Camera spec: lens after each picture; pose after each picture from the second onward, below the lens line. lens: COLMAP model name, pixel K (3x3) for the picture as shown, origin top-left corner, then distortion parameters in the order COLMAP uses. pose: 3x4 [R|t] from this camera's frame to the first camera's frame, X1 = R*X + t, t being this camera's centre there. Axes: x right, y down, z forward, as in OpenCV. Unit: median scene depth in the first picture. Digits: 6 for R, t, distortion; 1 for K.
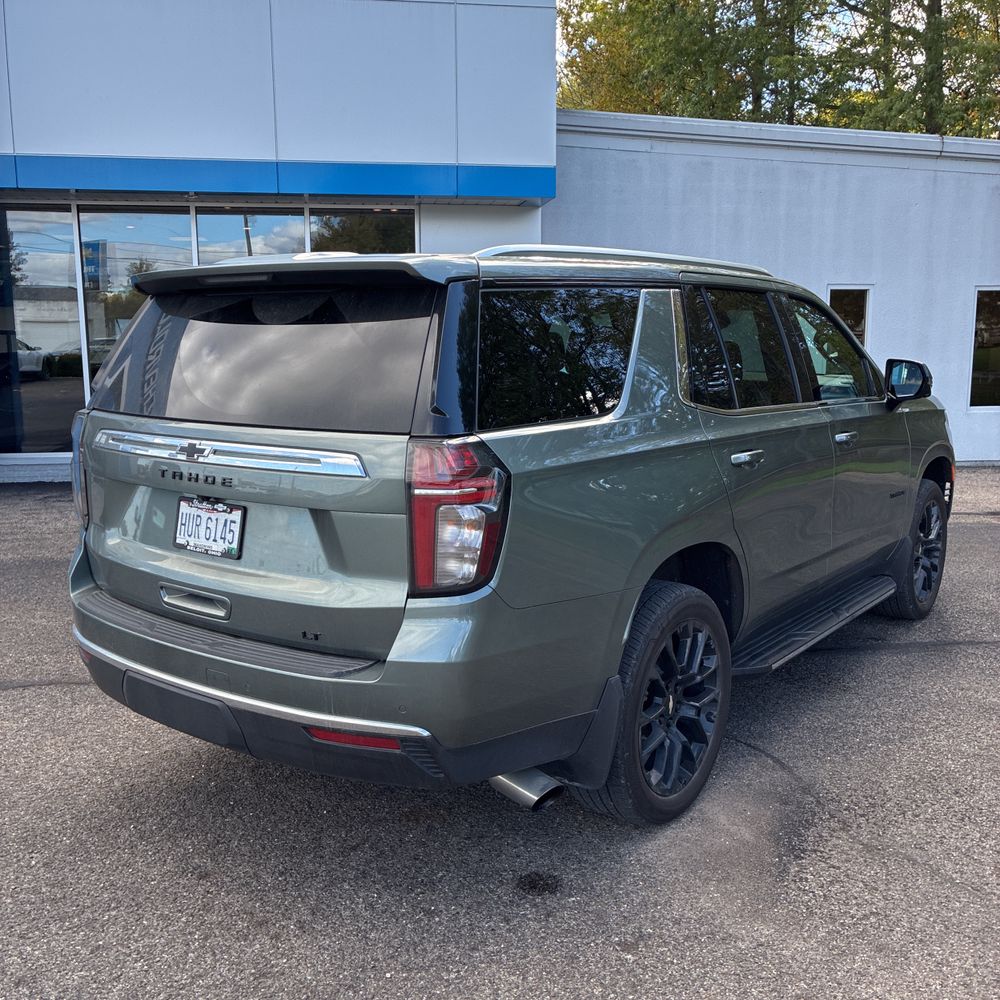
lens RADIAL K [[1012.3, 0, 480.9], [0, 1012.3, 501.3], [0, 0, 1]] dist [0.023206, 0.000000]
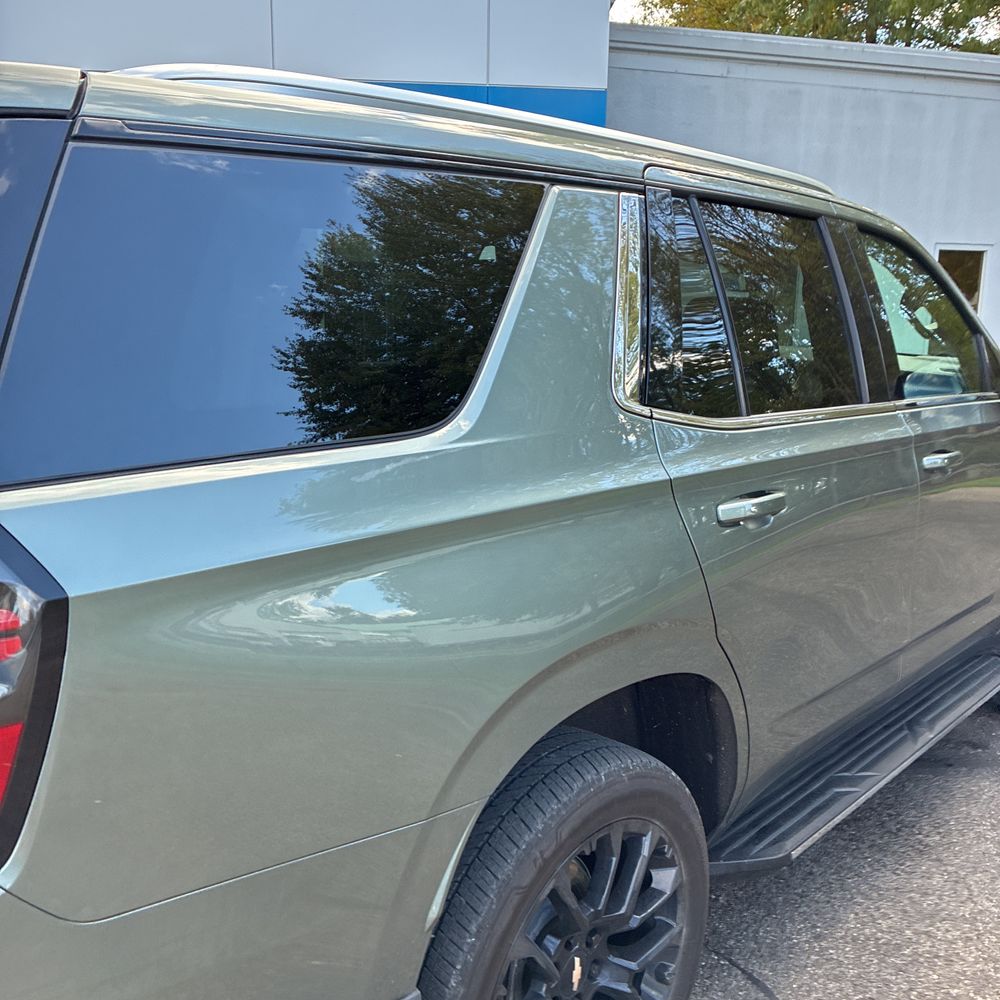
lens RADIAL K [[1012.3, 0, 512.1], [0, 1012.3, 512.8], [0, 0, 1]] dist [0.023206, 0.000000]
pose [[0.997697, 0.035120, -0.058029, 0.172408], [-0.032472, 0.998415, 0.045965, -0.064212], [0.059551, -0.043974, 0.997256, 0.465488]]
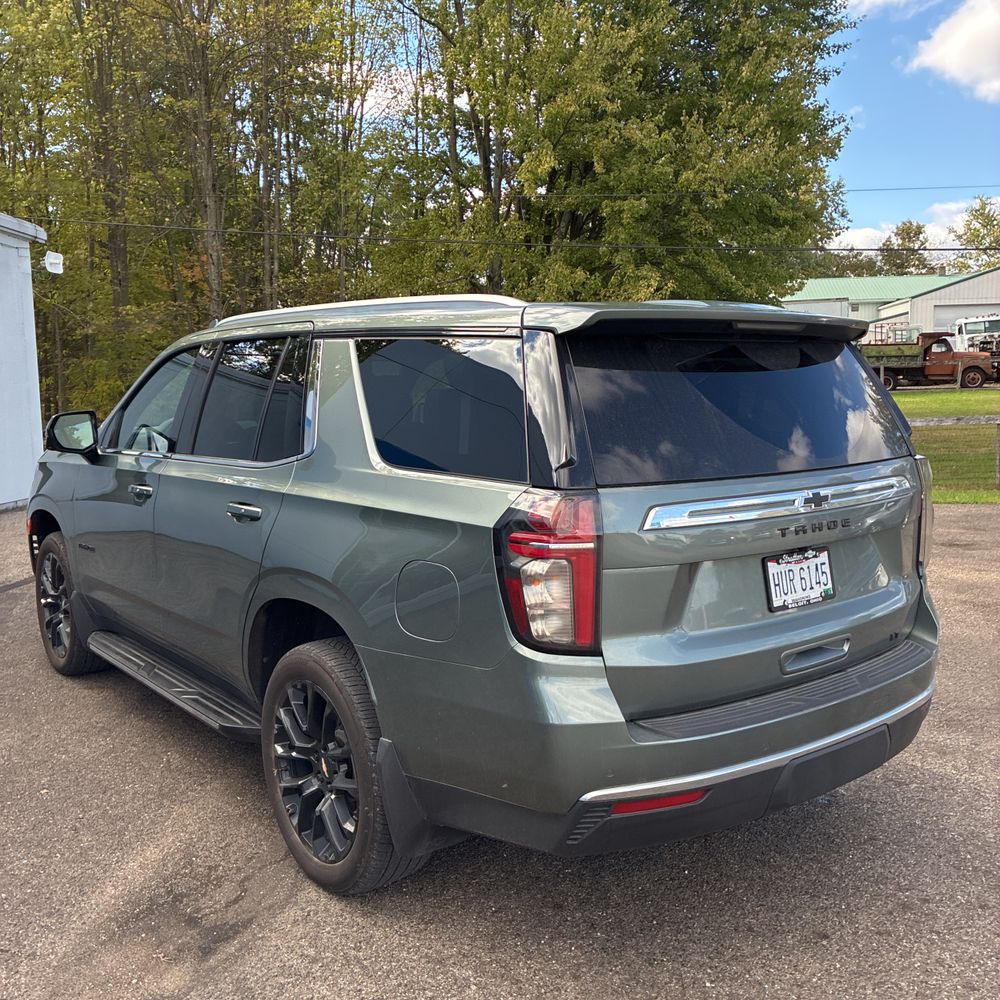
lens RADIAL K [[1012.3, 0, 496.6], [0, 1012.3, 503.4], [0, 0, 1]] dist [0.023206, 0.000000]
pose [[0.254989, -0.120485, 0.959408, -0.873949], [0.163588, 0.983279, 0.080004, -0.117786], [-0.953006, 0.136547, 0.270435, 0.688774]]
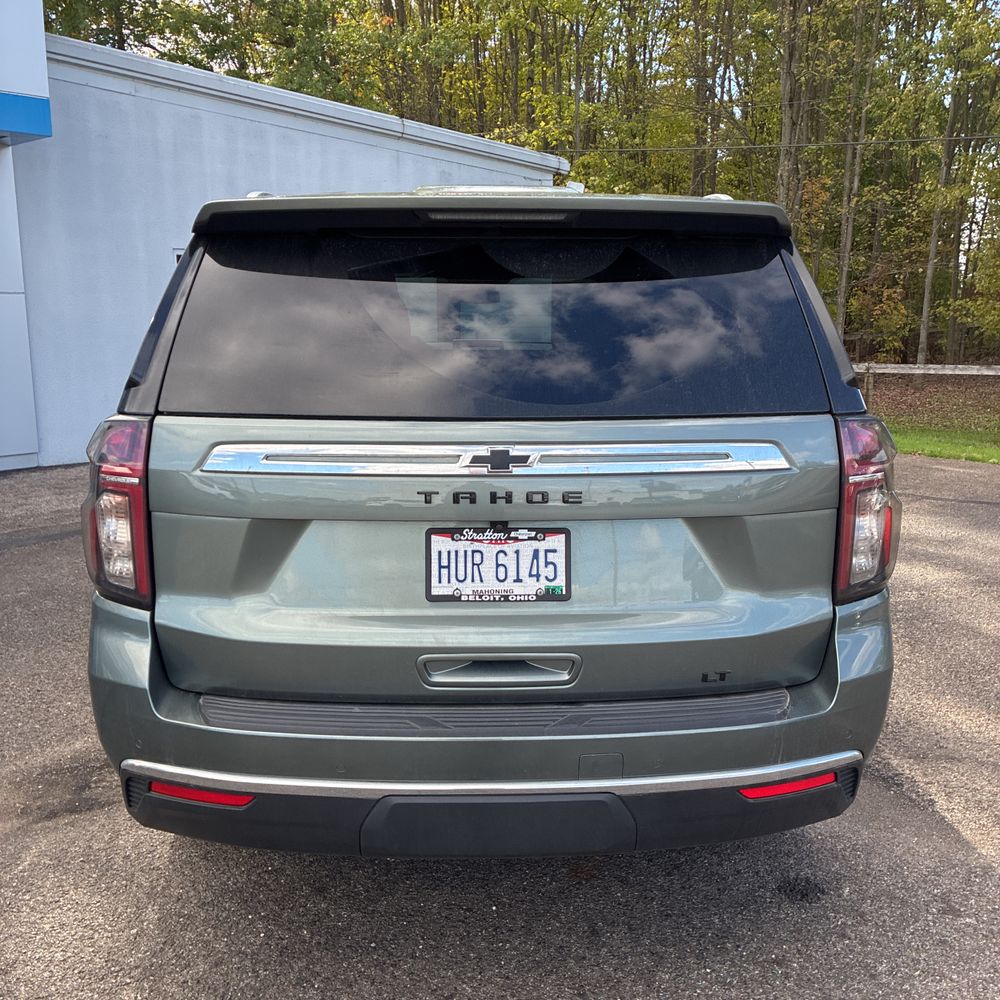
lens RADIAL K [[1012.3, 0, 553.3], [0, 1012.3, 490.0], [0, 0, 1]] dist [0.023206, 0.000000]
pose [[0.774450, -0.108684, 0.623229, -0.465140], [0.097931, 0.993853, 0.051623, -0.040985], [-0.625009, 0.021054, 0.780334, 0.285925]]
